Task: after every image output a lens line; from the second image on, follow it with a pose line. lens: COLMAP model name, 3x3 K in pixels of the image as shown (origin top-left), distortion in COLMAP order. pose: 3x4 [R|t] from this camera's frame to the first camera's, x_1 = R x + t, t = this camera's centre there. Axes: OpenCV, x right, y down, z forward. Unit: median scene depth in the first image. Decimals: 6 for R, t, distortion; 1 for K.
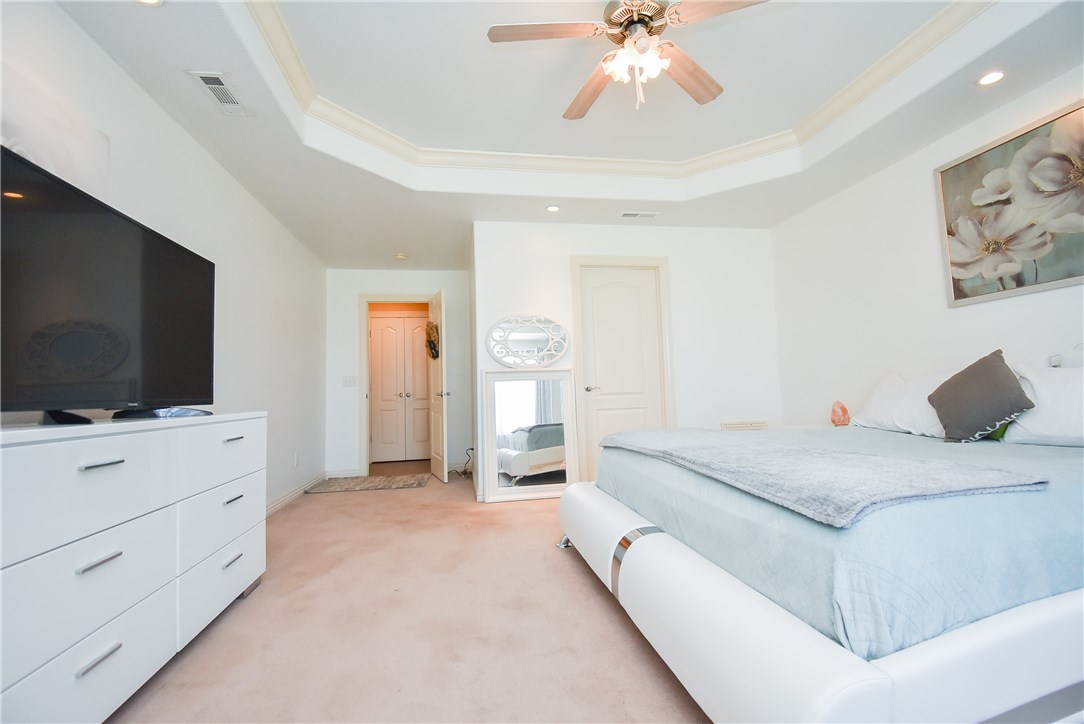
lens RADIAL K [[496.7, 0, 548.2], [0, 496.7, 345.2], [0, 0, 1]] dist [-0.002624, -0.000802]
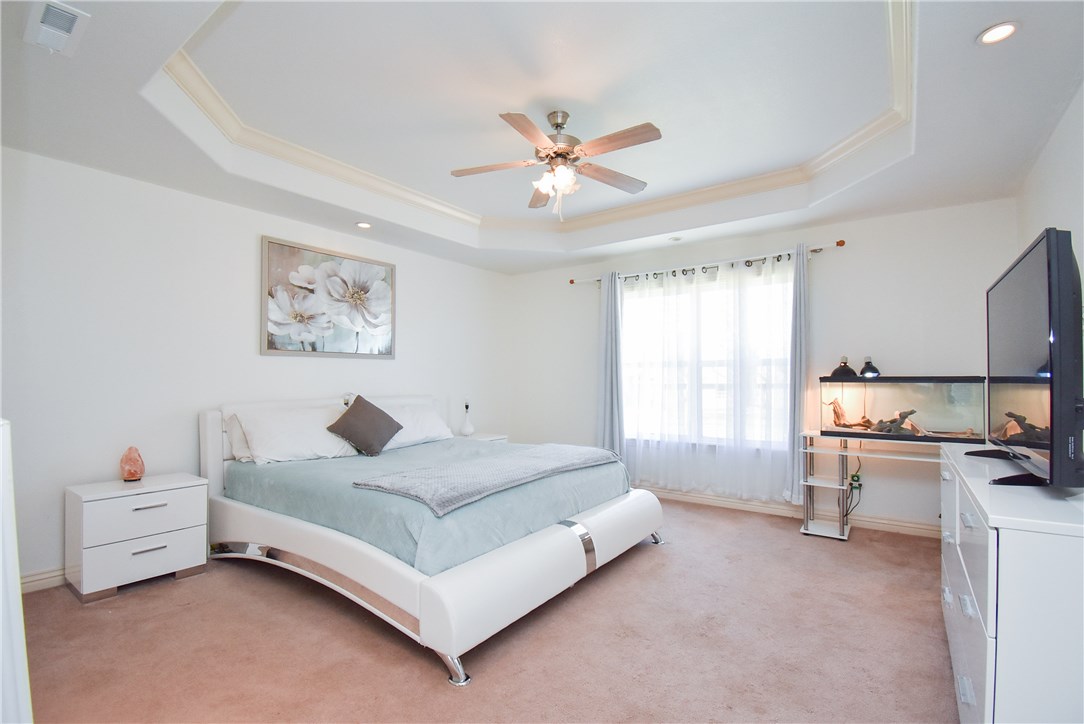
lens RADIAL K [[500.5, 0, 540.0], [0, 500.5, 374.0], [0, 0, 1]] dist [-0.000683, -0.000160]
pose [[-0.679255, 0.041796, 0.732711, -0.589896], [-0.048971, 0.993571, -0.102074, 0.068152], [-0.732266, -0.105216, -0.672842, 1.460619]]
